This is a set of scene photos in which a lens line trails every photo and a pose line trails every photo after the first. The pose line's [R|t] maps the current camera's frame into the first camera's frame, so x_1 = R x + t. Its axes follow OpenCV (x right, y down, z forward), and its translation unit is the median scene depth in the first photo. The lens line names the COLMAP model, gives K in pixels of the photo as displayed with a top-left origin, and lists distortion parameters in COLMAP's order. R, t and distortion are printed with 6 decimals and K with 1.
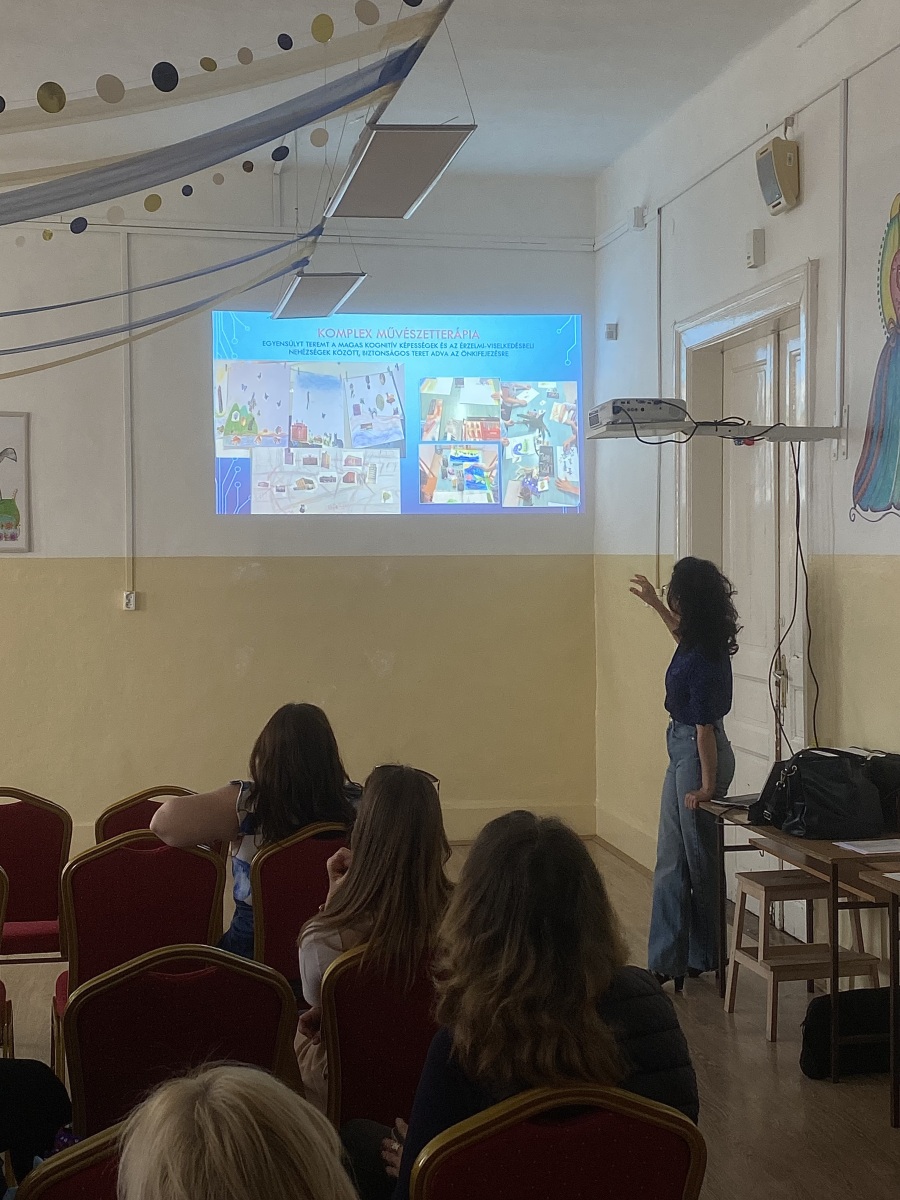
lens RADIAL K [[1597.3, 0, 449.3], [0, 1597.3, 580.0], [0, 0, 1]] dist [0.087850, 0.000000]
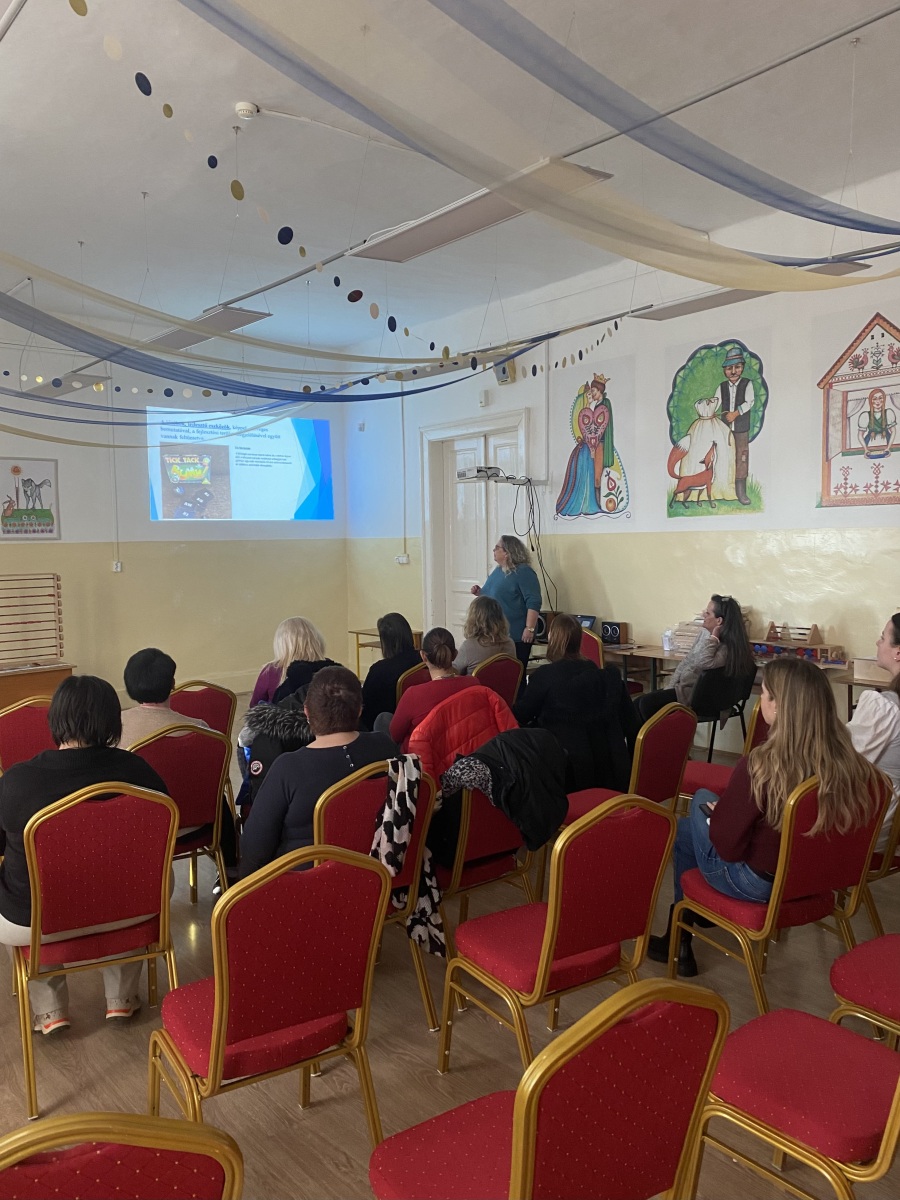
lens RADIAL K [[921.2, 0, 462.3], [0, 921.2, 593.7], [0, 0, 1]] dist [0.054413, -0.083194]
pose [[0.875217, -0.040142, 0.482062, -0.492709], [0.021725, 0.998807, 0.043728, 0.008754], [-0.483243, -0.027798, 0.875045, -0.120976]]
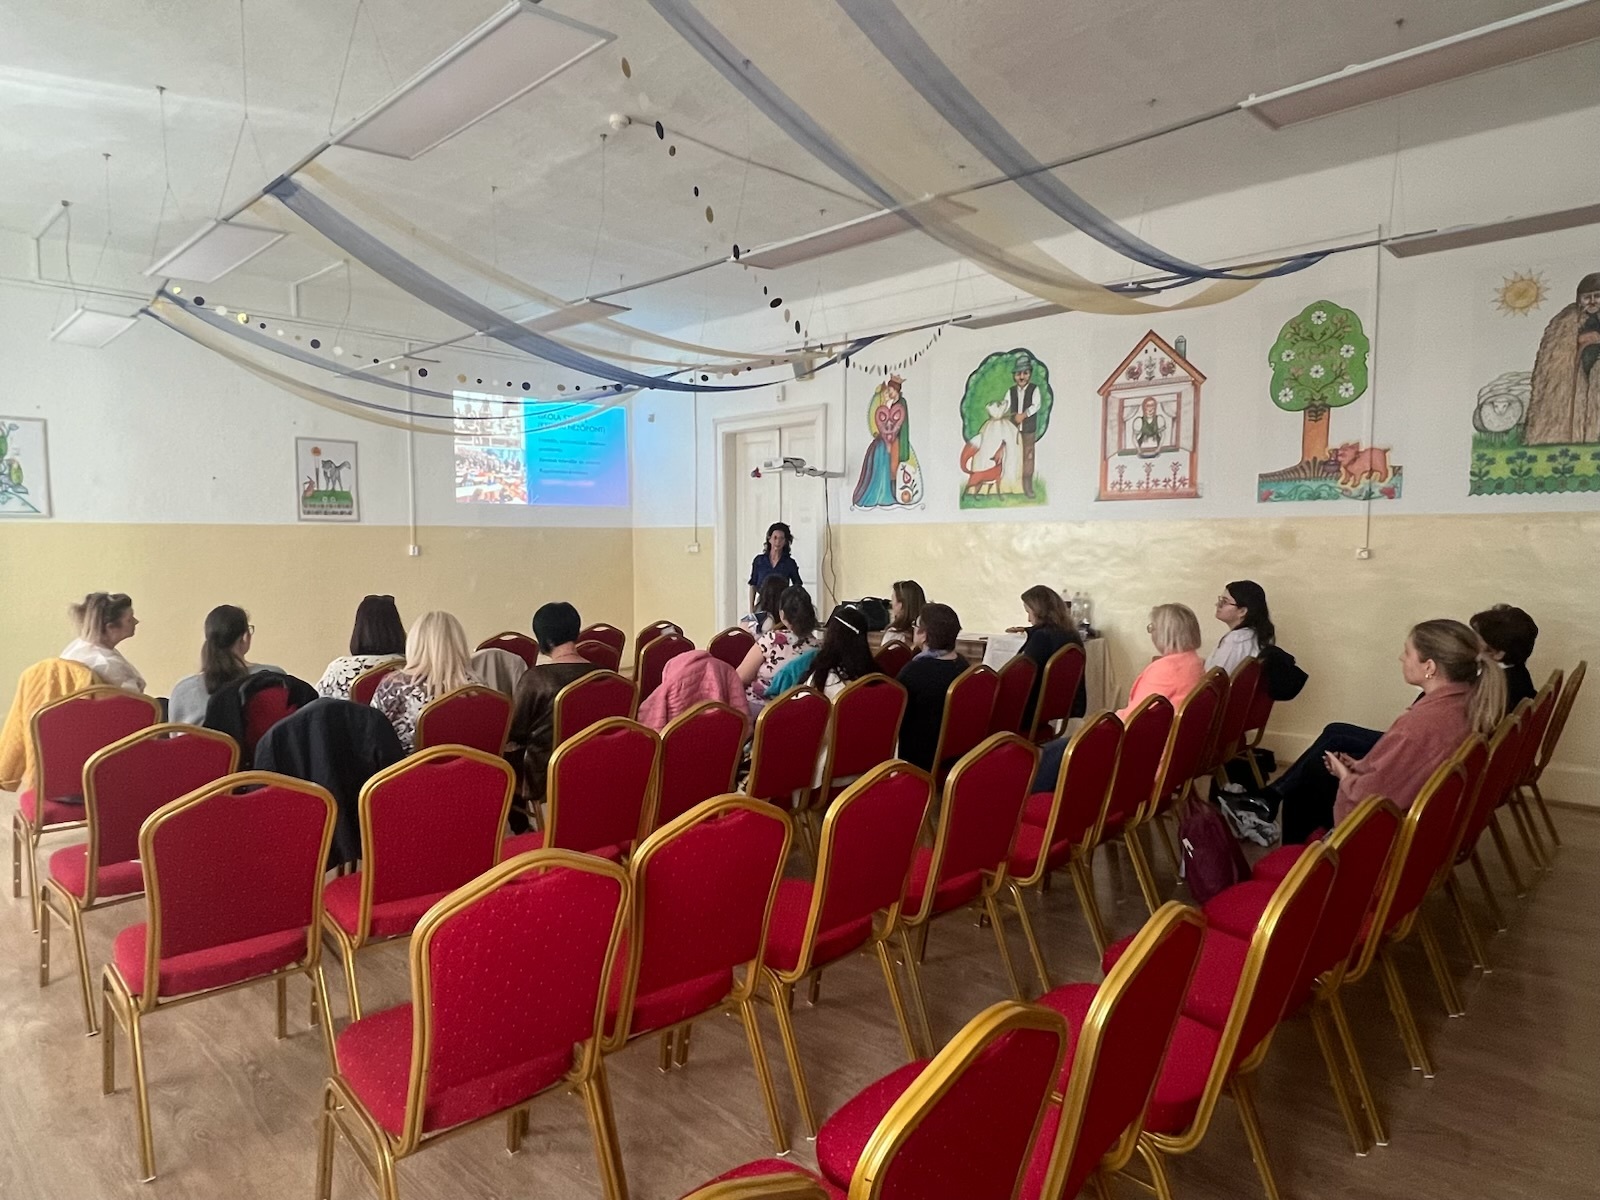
lens RADIAL K [[952.3, 0, 806.7], [0, 952.3, 612.6], [0, 0, 1]] dist [-0.006704, -0.012786]
pose [[0.814106, -0.039732, 0.579355, -0.627380], [0.007098, 0.998263, 0.058487, 0.032229], [-0.580672, -0.043502, 0.812974, -0.167171]]
